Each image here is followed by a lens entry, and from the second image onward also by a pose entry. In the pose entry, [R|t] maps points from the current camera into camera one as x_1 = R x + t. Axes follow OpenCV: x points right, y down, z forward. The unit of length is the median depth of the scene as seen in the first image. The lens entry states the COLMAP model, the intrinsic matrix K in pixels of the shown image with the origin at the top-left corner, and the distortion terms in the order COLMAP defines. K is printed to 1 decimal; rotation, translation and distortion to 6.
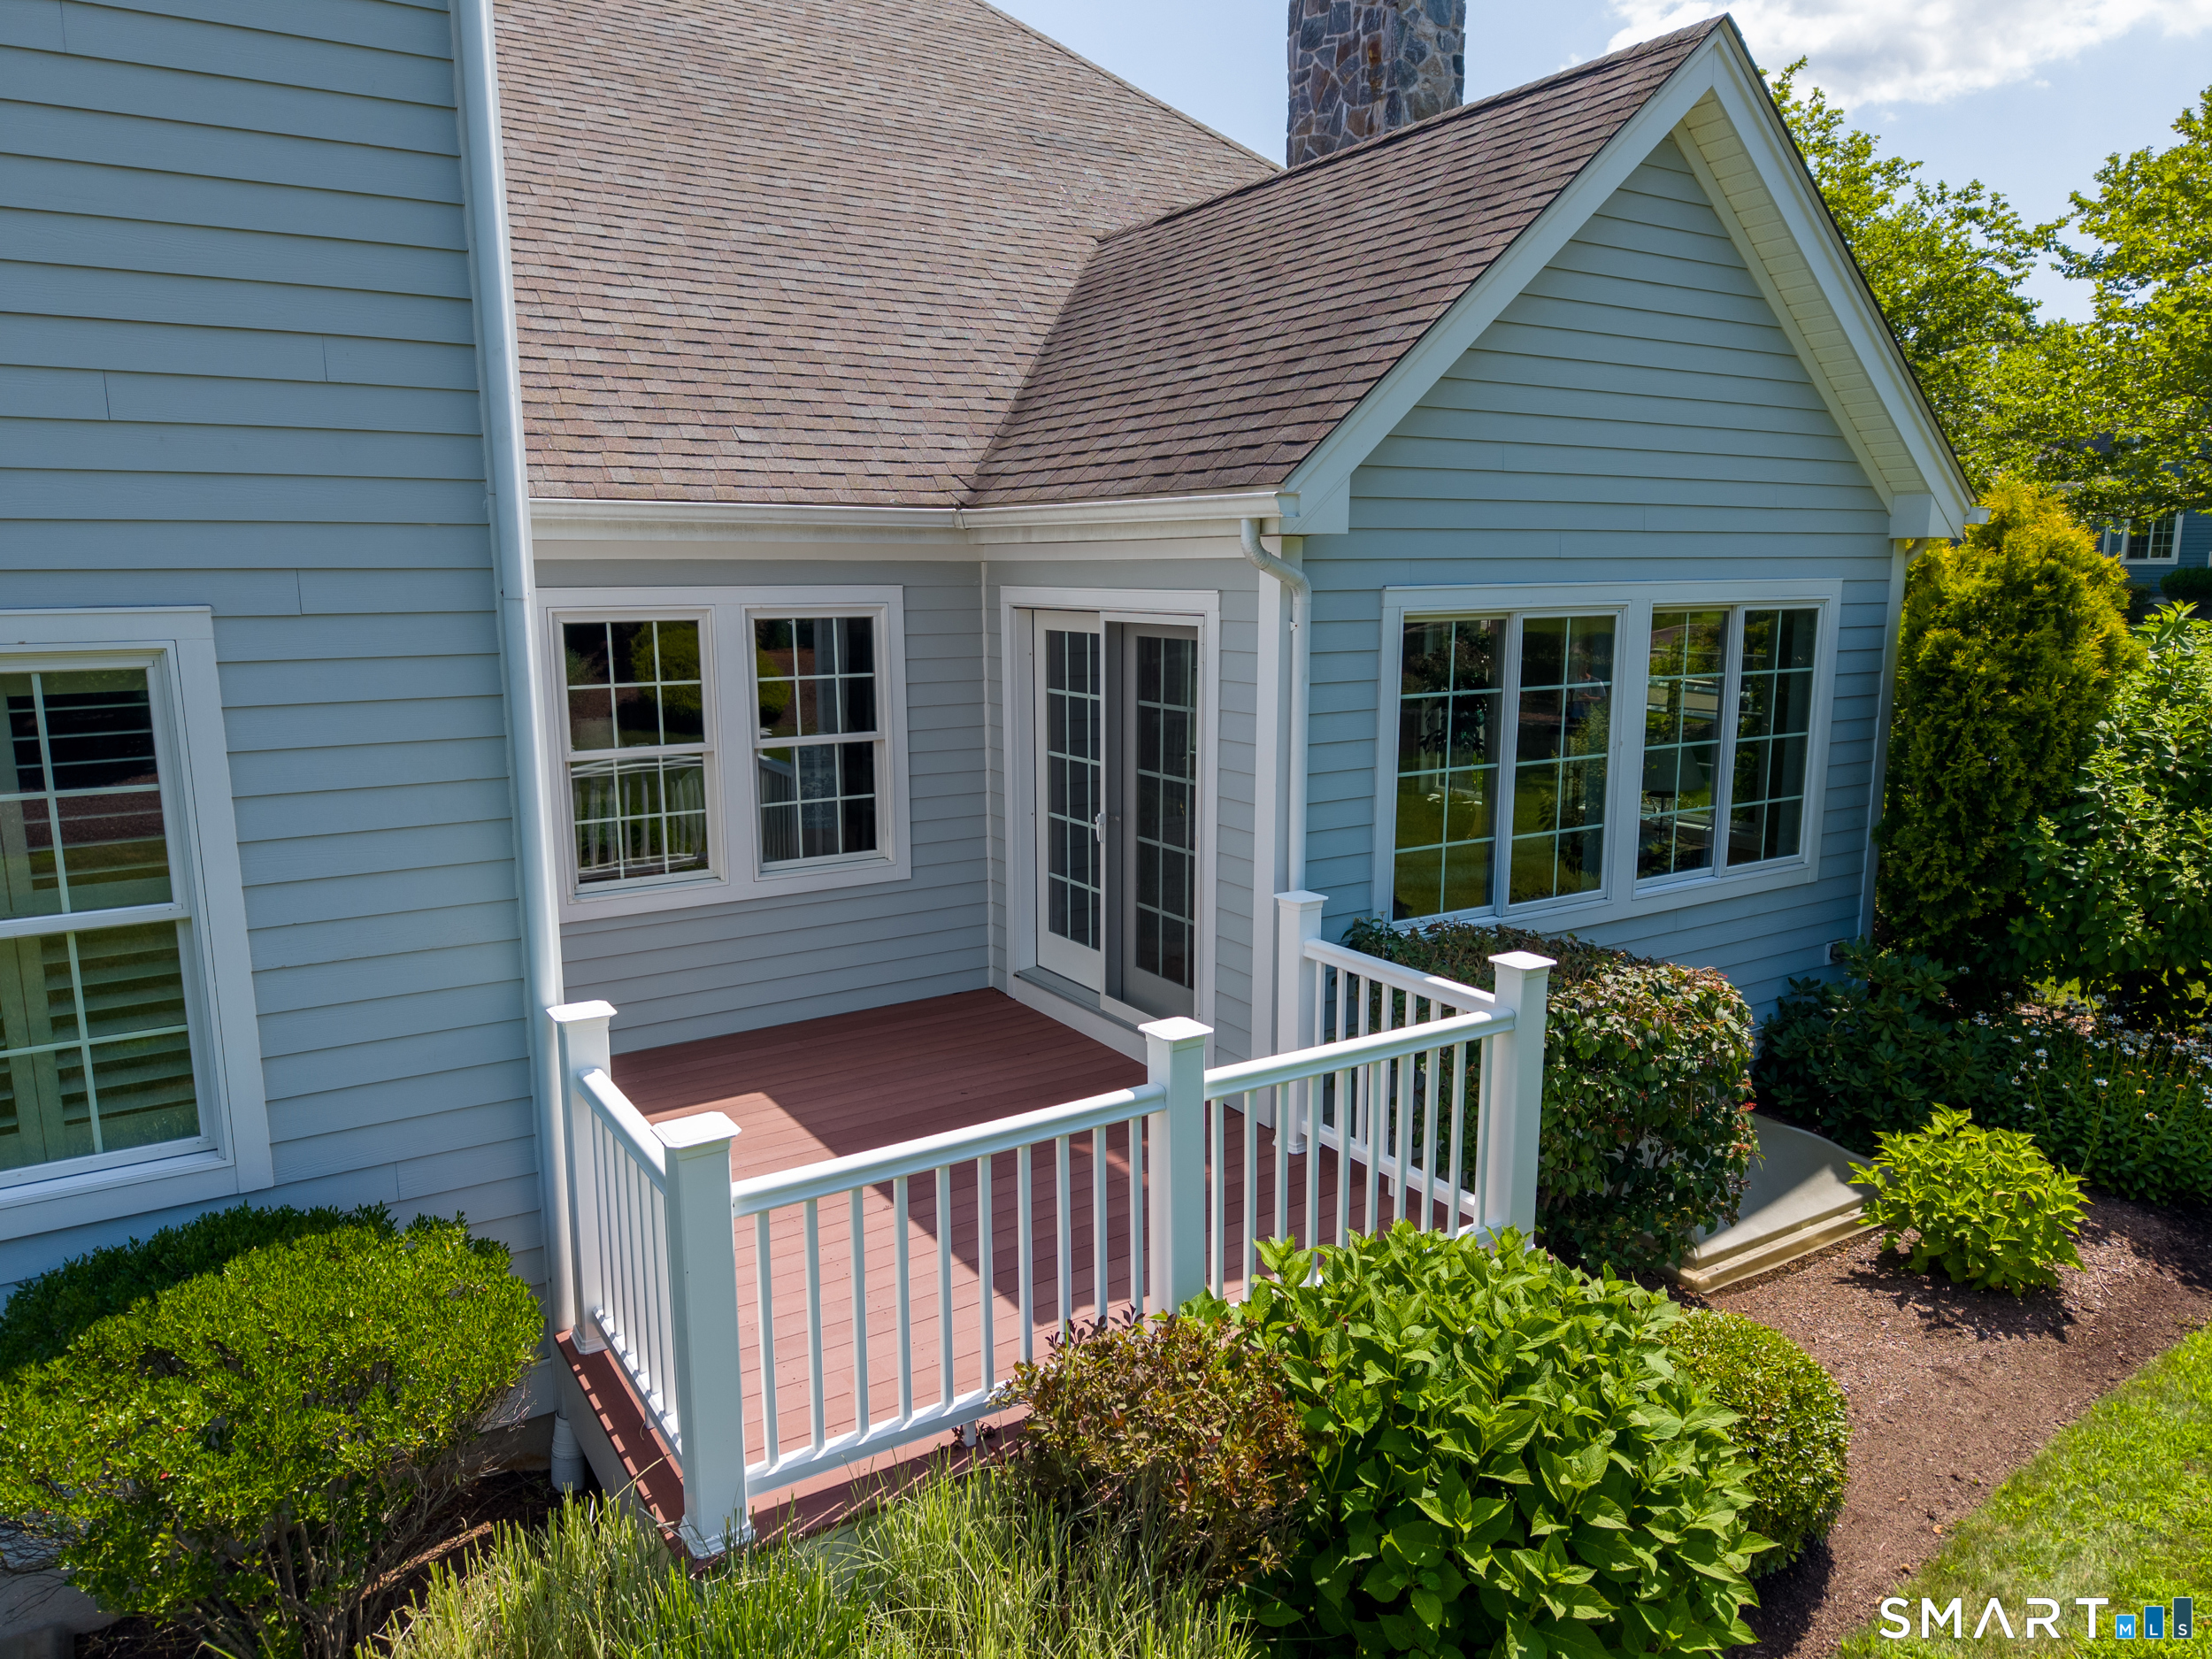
lens RADIAL K [[1496.2, 0, 1106.0], [0, 1496.2, 829.5], [0, 0, 1]] dist [0.037001, -0.034104]
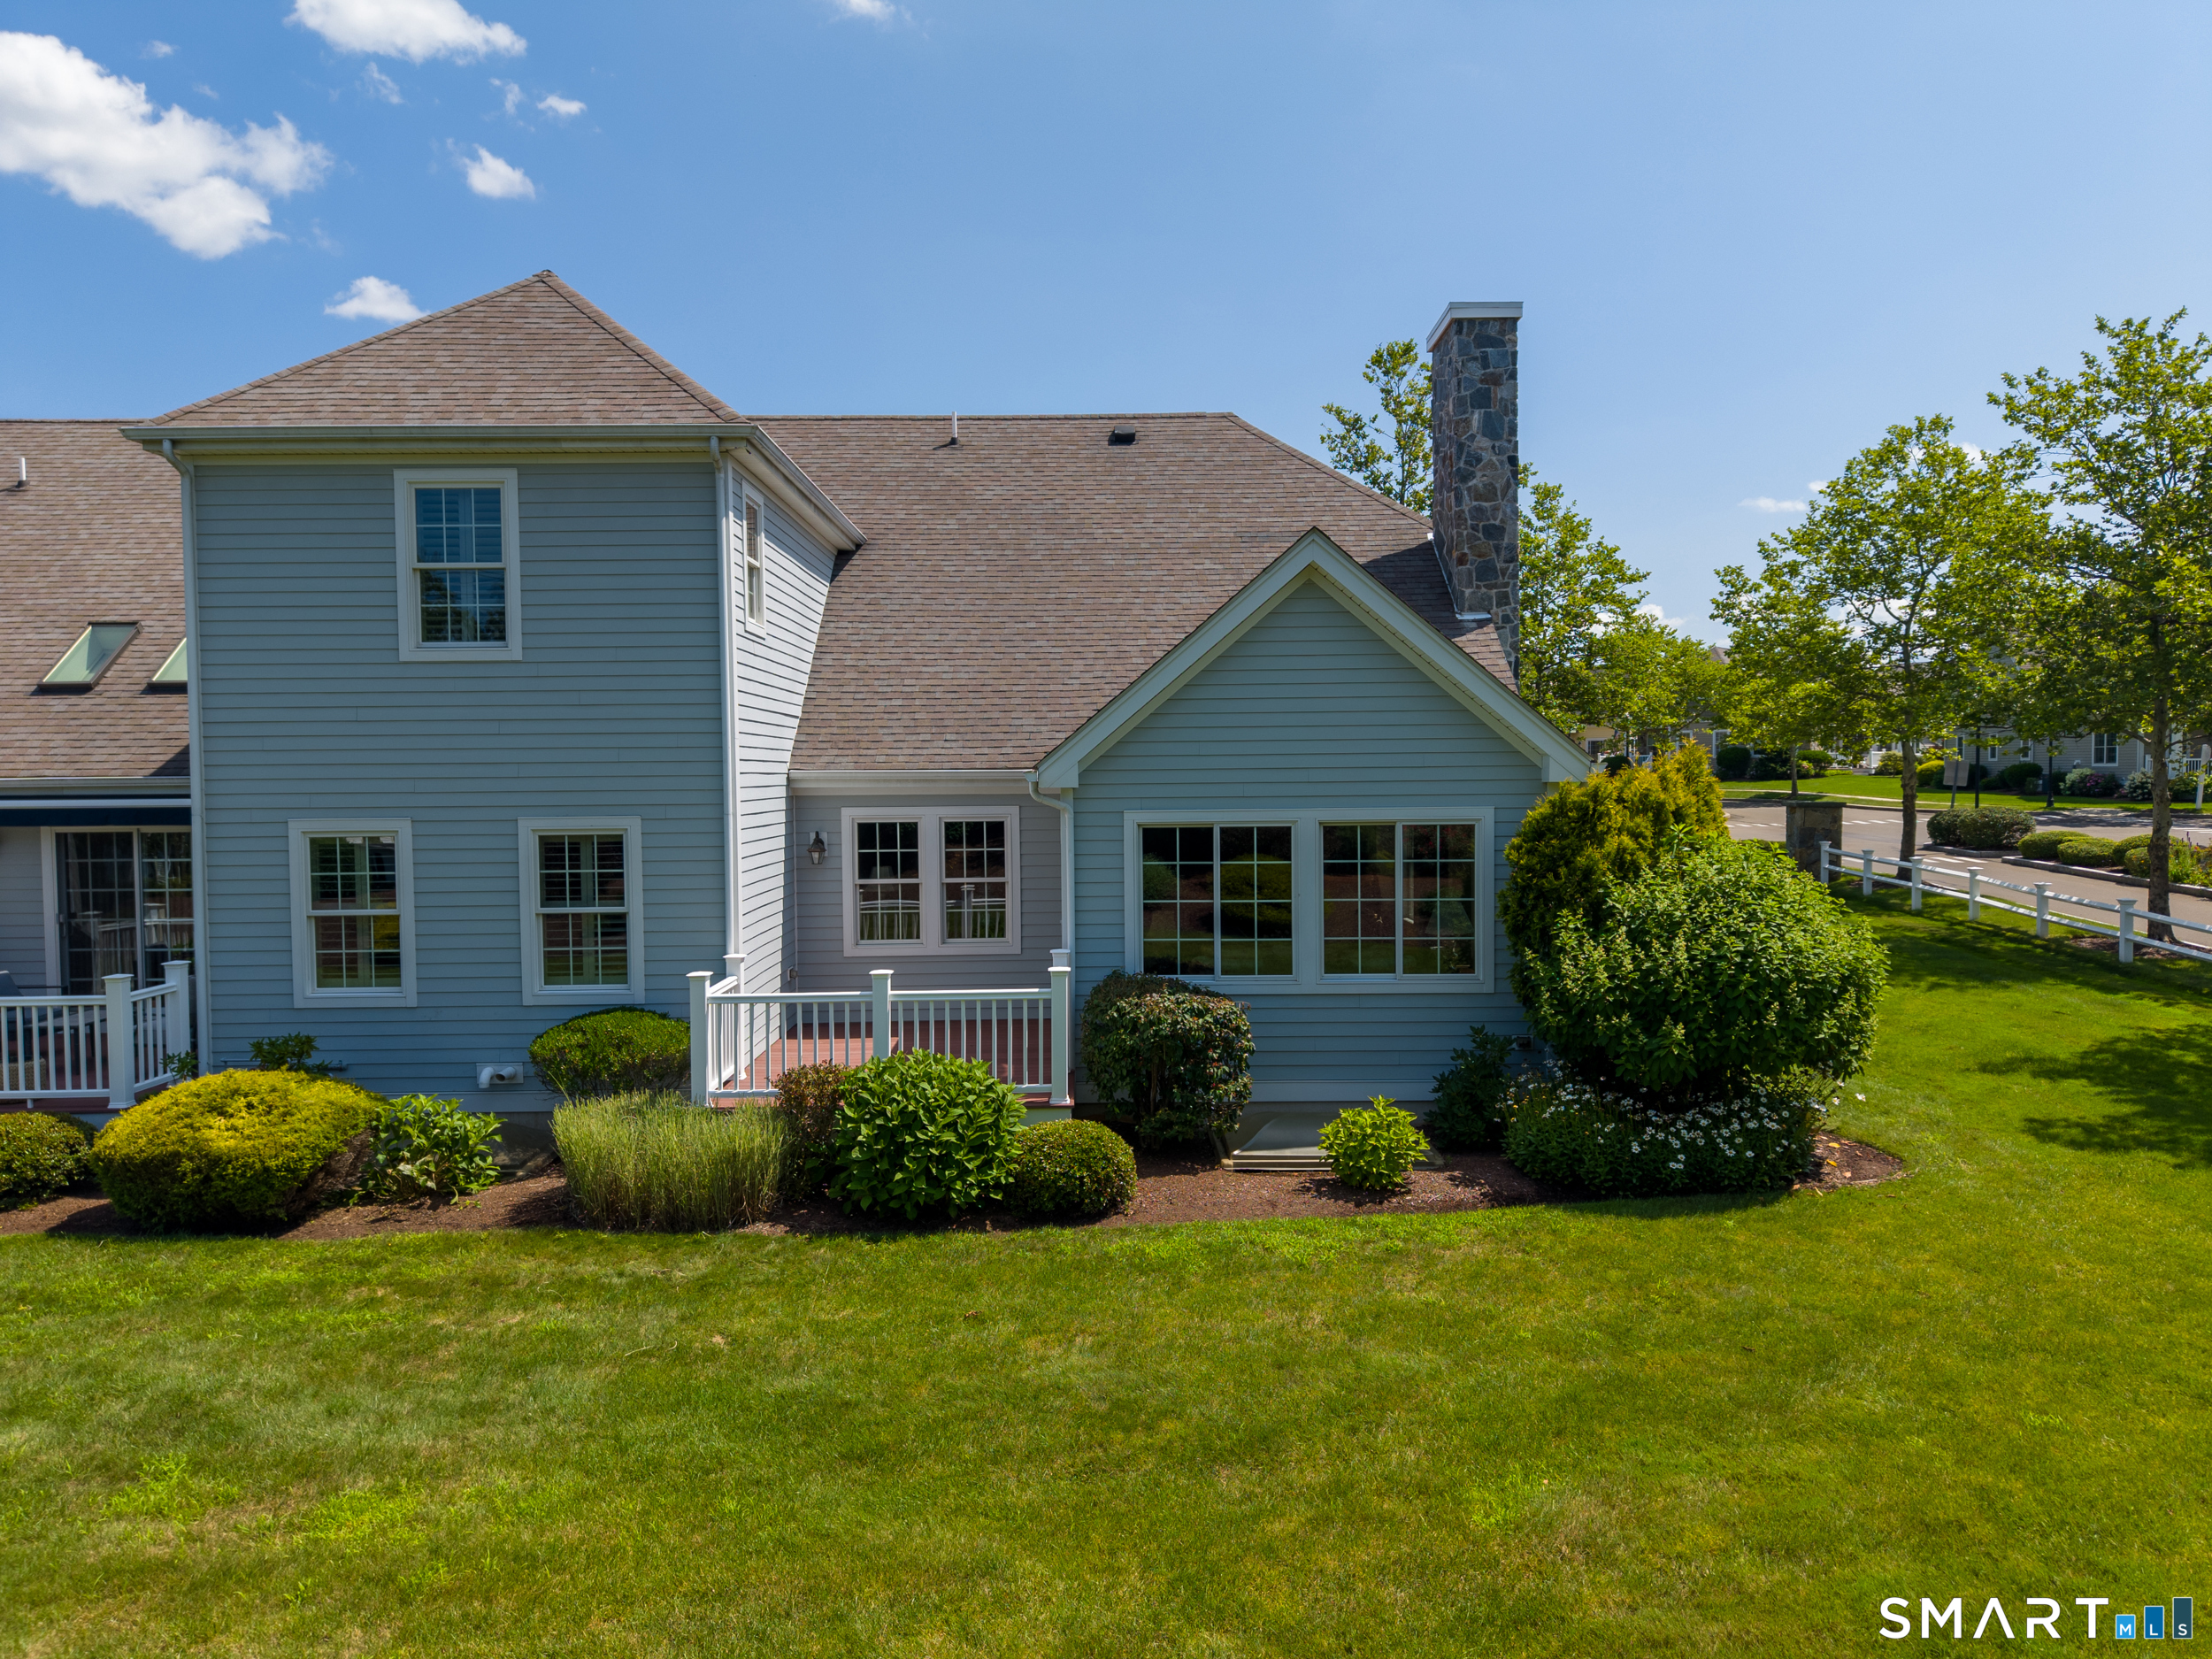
lens RADIAL K [[1496.2, 0, 1106.0], [0, 1496.2, 829.5], [0, 0, 1]] dist [0.037001, -0.034104]
pose [[0.850354, 0.018692, -0.525879, 1.033420], [-0.086047, 0.990857, -0.103920, 0.068594], [0.519128, 0.133619, 0.844187, -0.635943]]
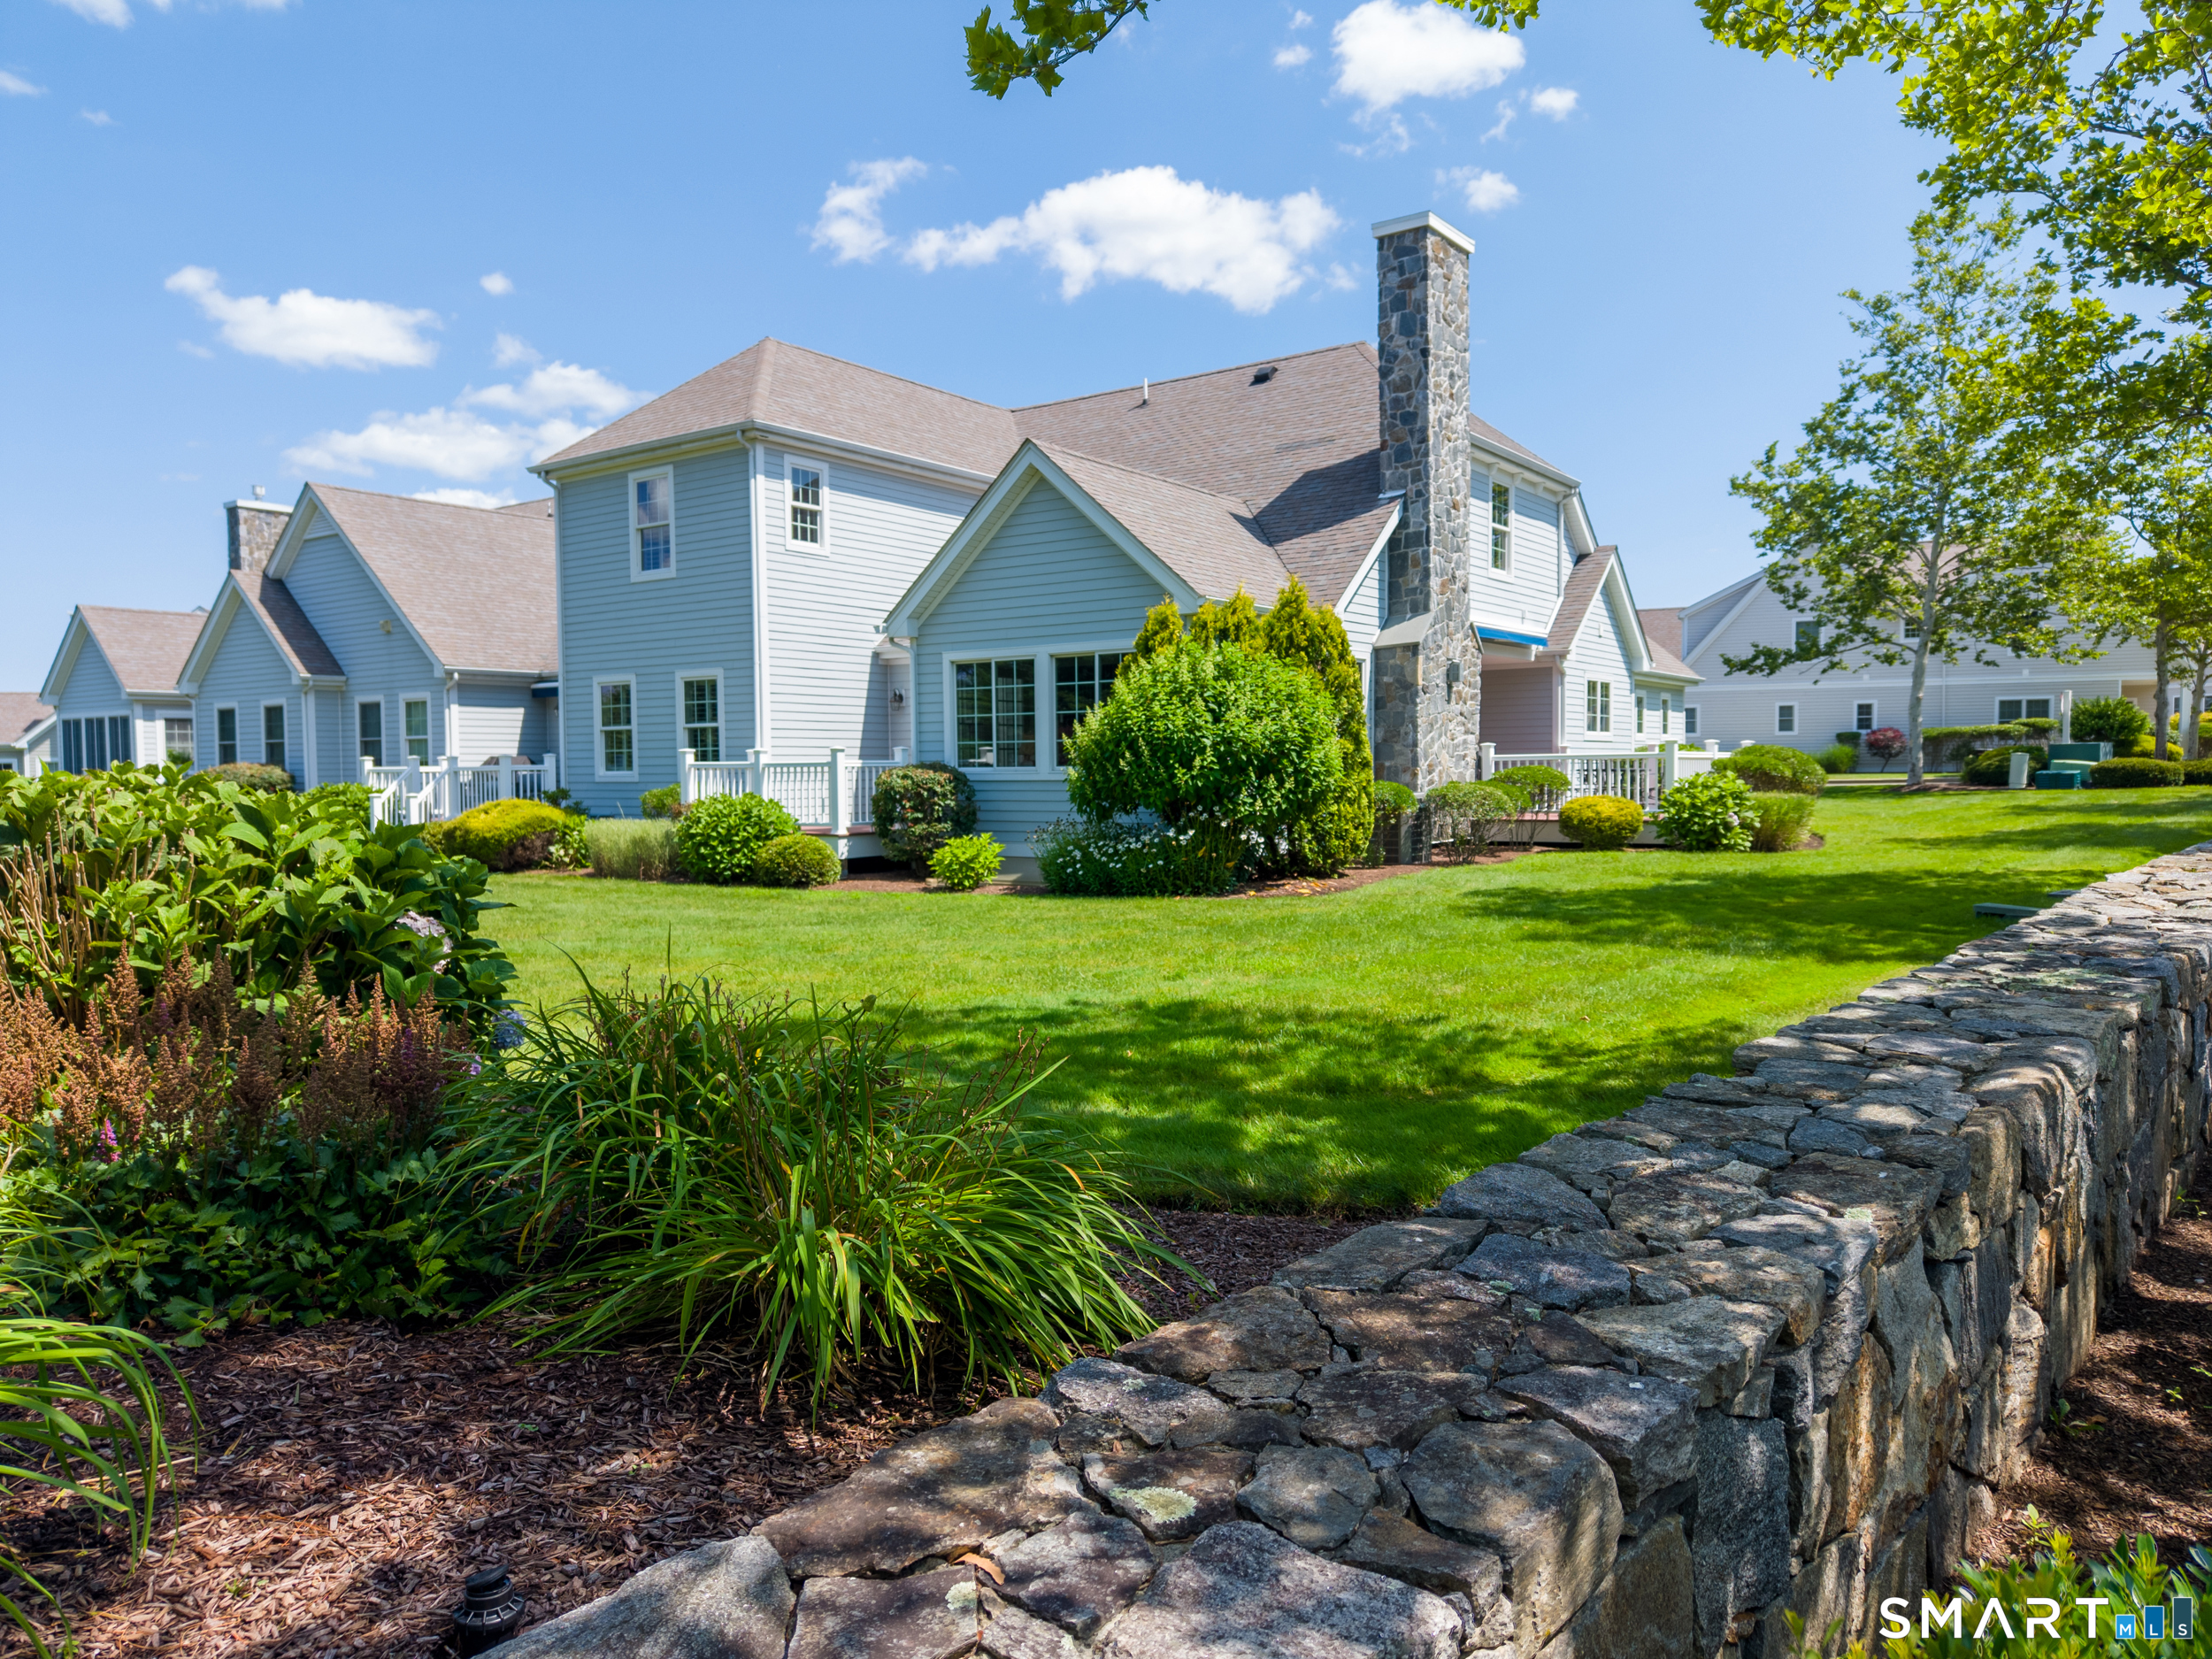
lens RADIAL K [[1496.2, 0, 1106.0], [0, 1496.2, 829.5], [0, 0, 1]] dist [0.037001, -0.034104]
pose [[0.367641, 0.041350, -0.929048, 2.570320], [-0.151500, 0.988328, -0.015963, 0.157741], [0.917544, 0.146619, 0.369615, 0.190667]]
